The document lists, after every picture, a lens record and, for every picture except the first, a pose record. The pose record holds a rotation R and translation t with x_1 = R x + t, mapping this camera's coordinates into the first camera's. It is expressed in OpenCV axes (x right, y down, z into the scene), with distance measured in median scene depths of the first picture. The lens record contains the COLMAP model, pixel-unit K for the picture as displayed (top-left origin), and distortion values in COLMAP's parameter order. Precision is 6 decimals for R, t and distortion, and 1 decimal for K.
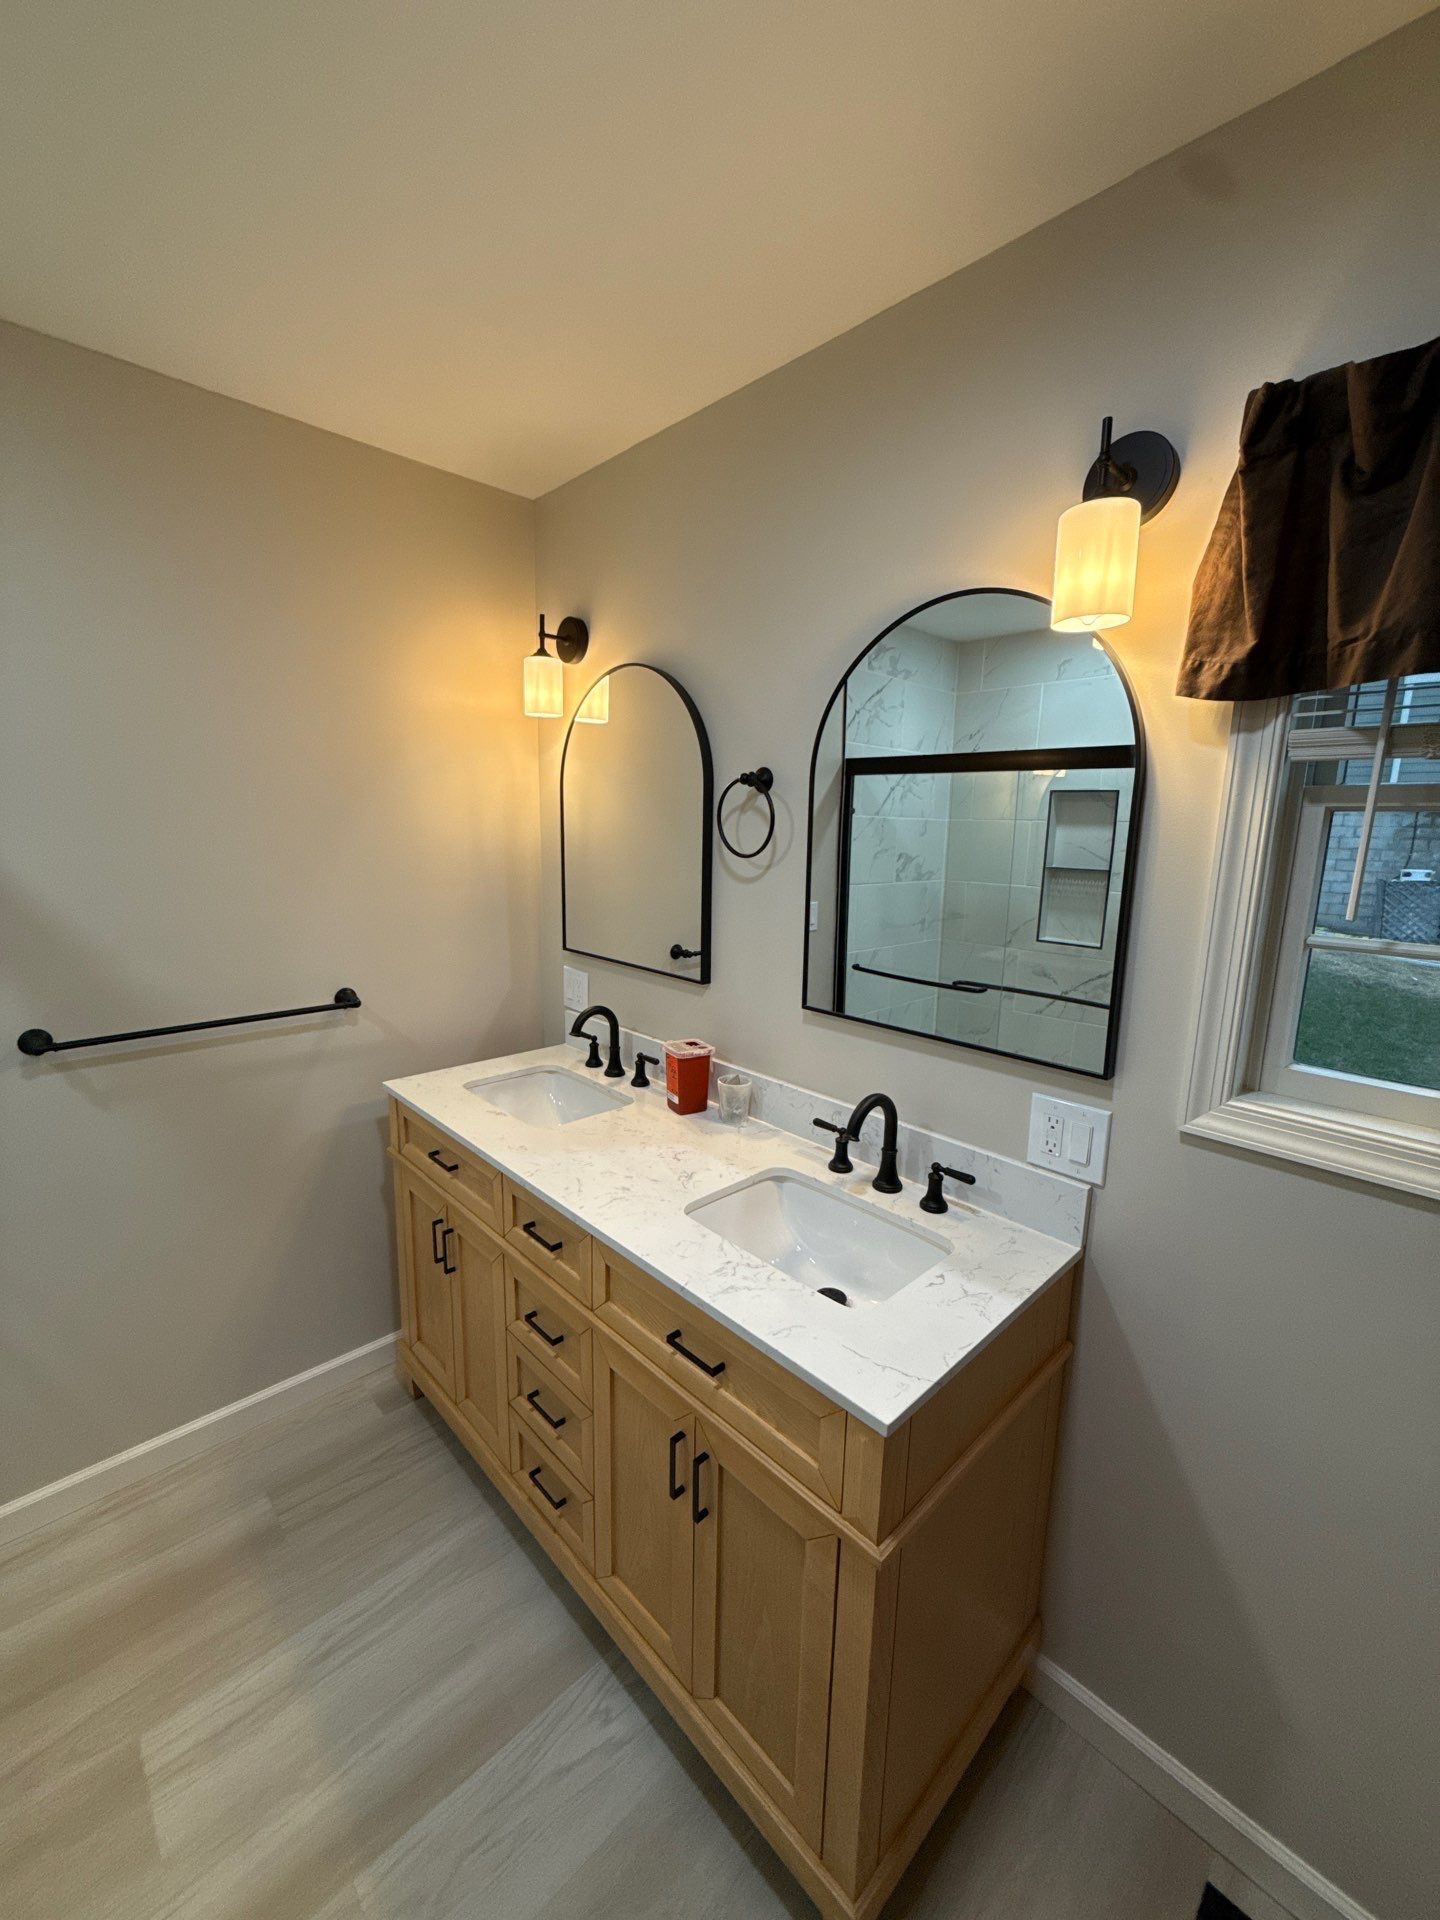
lens RADIAL K [[765.3, 0, 709.9], [0, 765.3, 966.2], [0, 0, 1]] dist [0.002749, -0.000076]
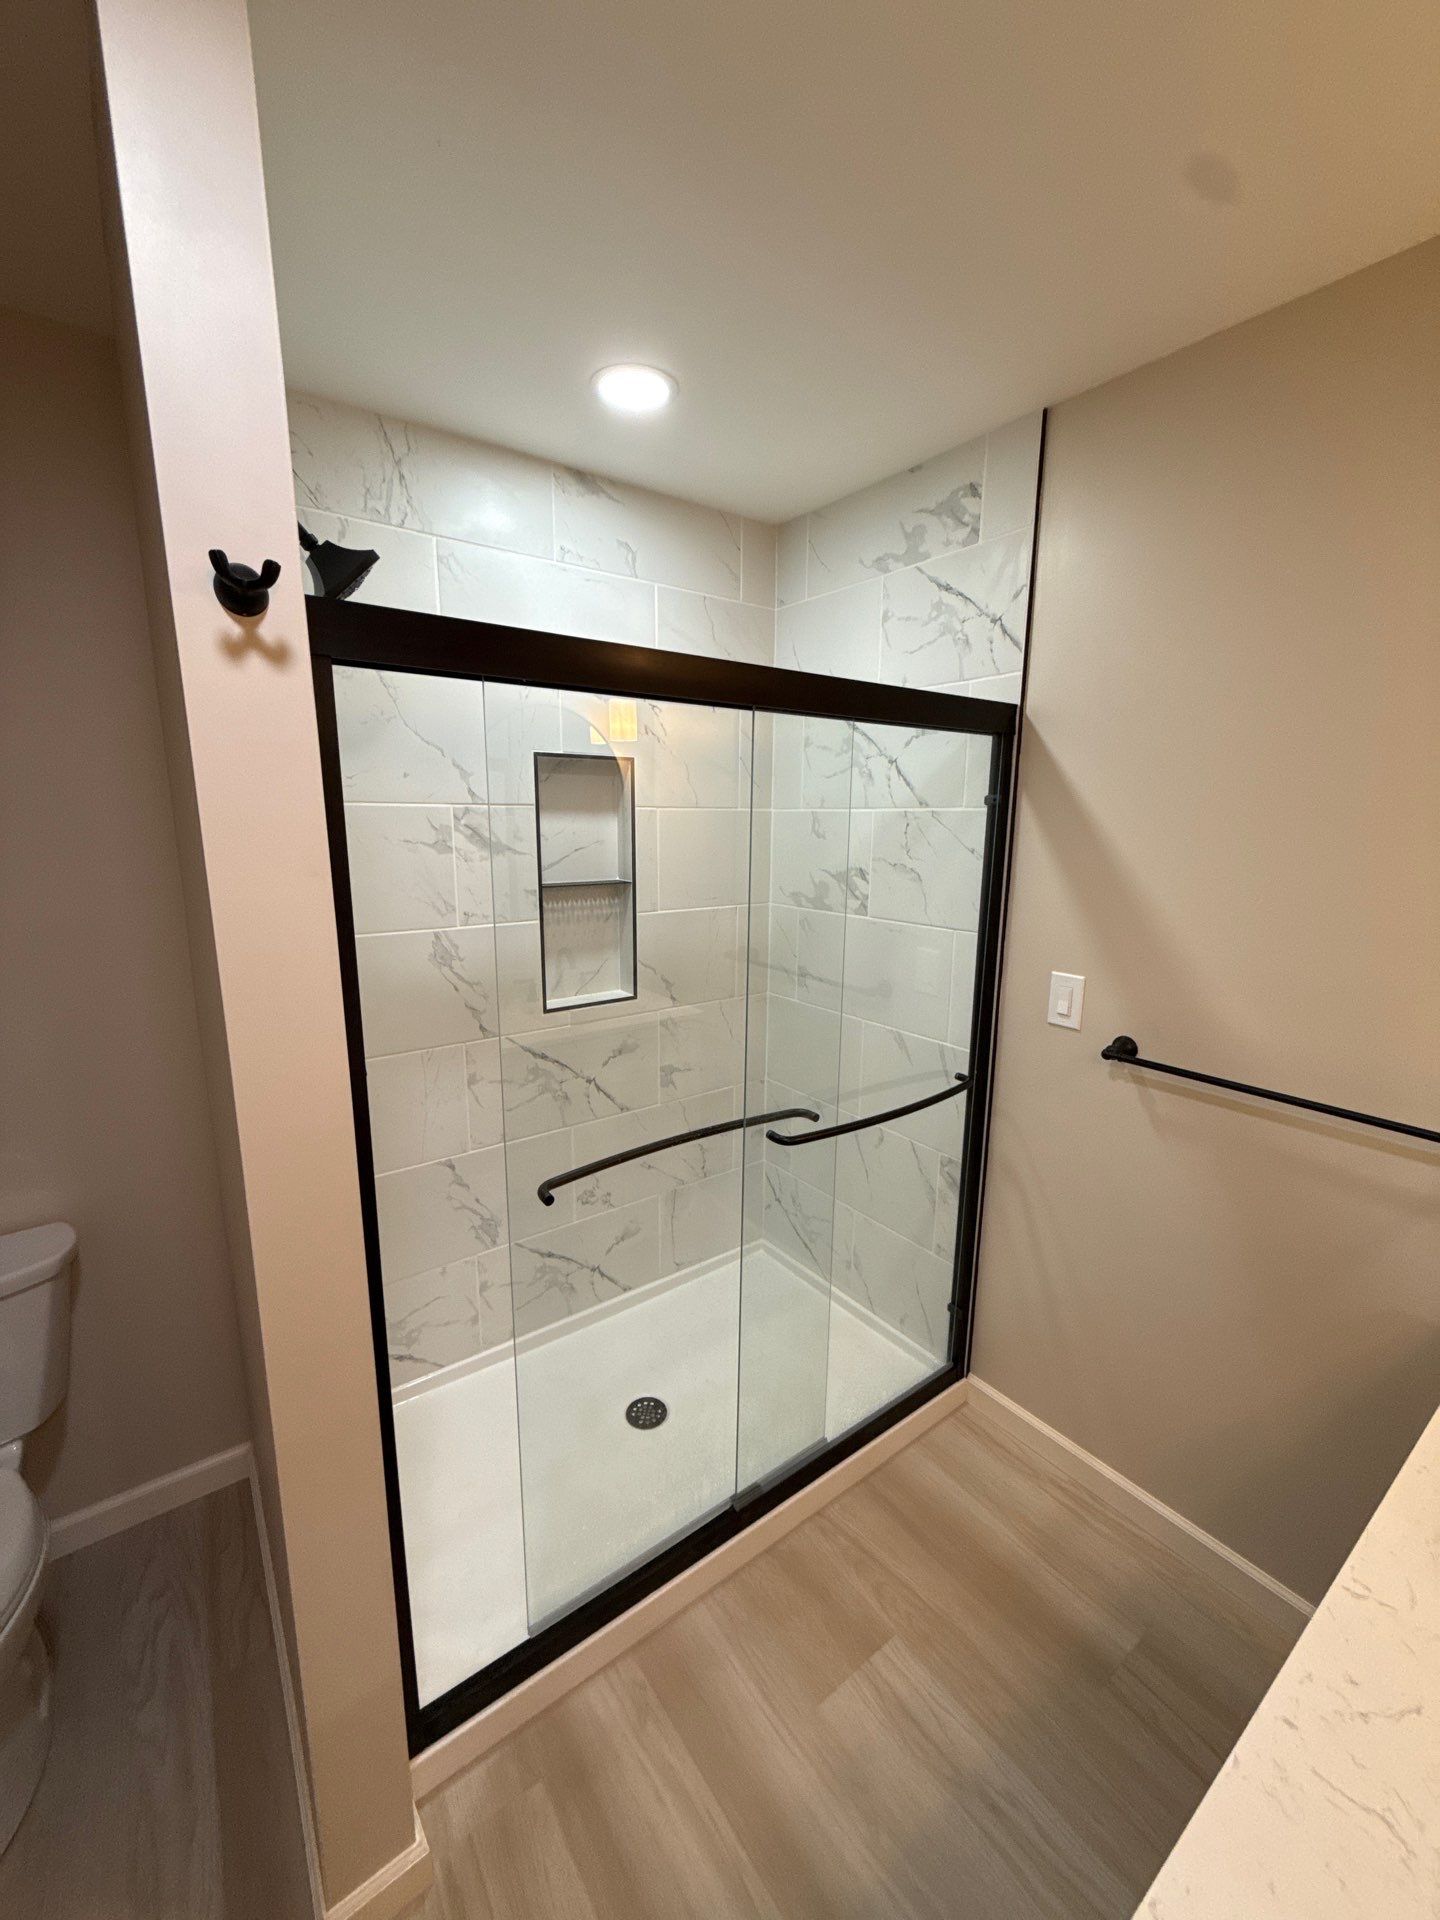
lens RADIAL K [[765.3, 0, 725.3], [0, 765.3, 965.2], [0, 0, 1]] dist [0.002749, -0.000076]
pose [[-0.121620, 0.171879, -0.977582, 0.212574], [-0.194532, 0.961665, 0.193282, -0.116361], [0.973327, 0.213678, -0.083522, 0.571944]]
